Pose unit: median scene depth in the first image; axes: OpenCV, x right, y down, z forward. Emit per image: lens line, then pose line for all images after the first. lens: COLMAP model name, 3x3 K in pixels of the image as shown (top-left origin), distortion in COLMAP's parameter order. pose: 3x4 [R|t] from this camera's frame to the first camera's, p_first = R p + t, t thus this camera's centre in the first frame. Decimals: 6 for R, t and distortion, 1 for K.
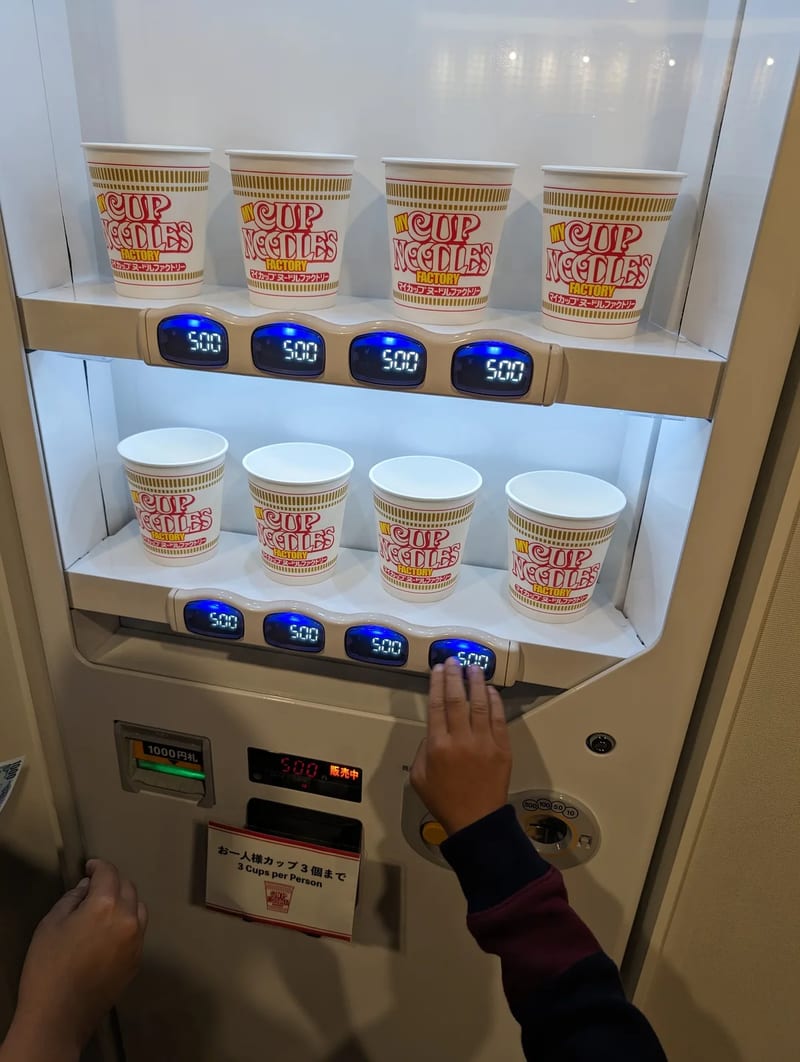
lens RADIAL K [[751.4, 0, 400.0], [0, 751.4, 531.0], [0, 0, 1]] dist [-0.007273, -0.007572]
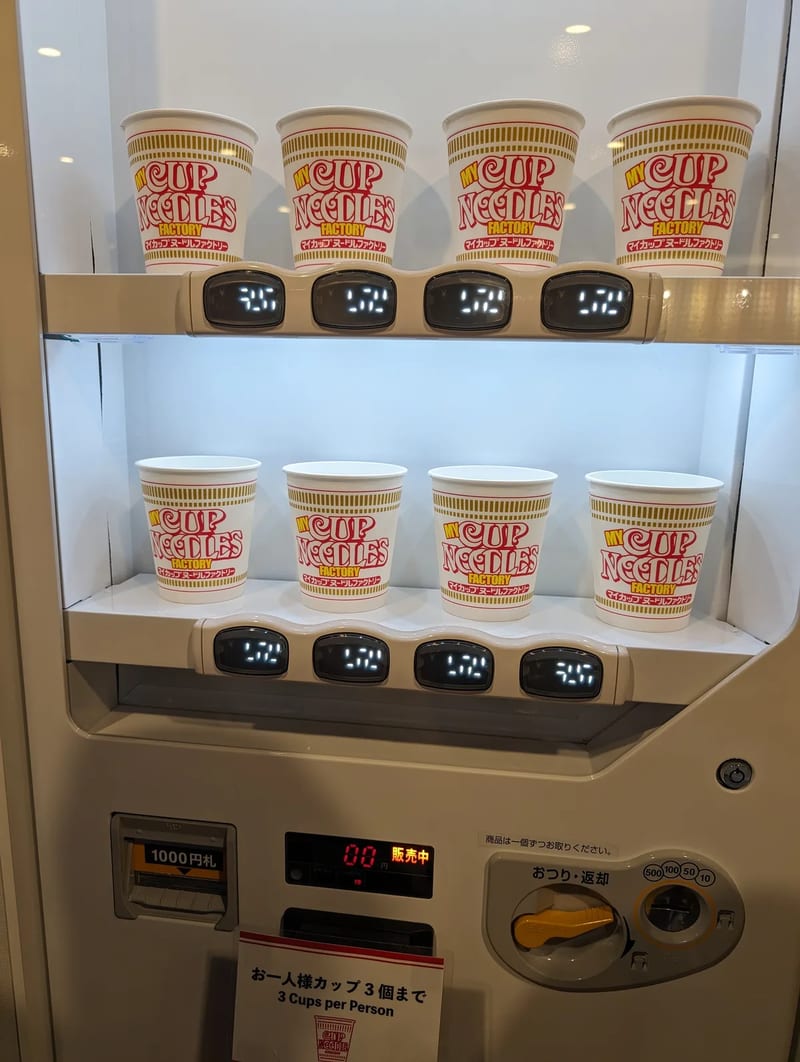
lens RADIAL K [[751.4, 0, 400.0], [0, 751.4, 531.0], [0, 0, 1]] dist [-0.007273, -0.007572]
pose [[0.996961, -0.041692, 0.065806, -0.141038], [0.056907, 0.966643, -0.249725, 0.215883], [-0.053200, 0.252710, 0.966078, 0.173281]]
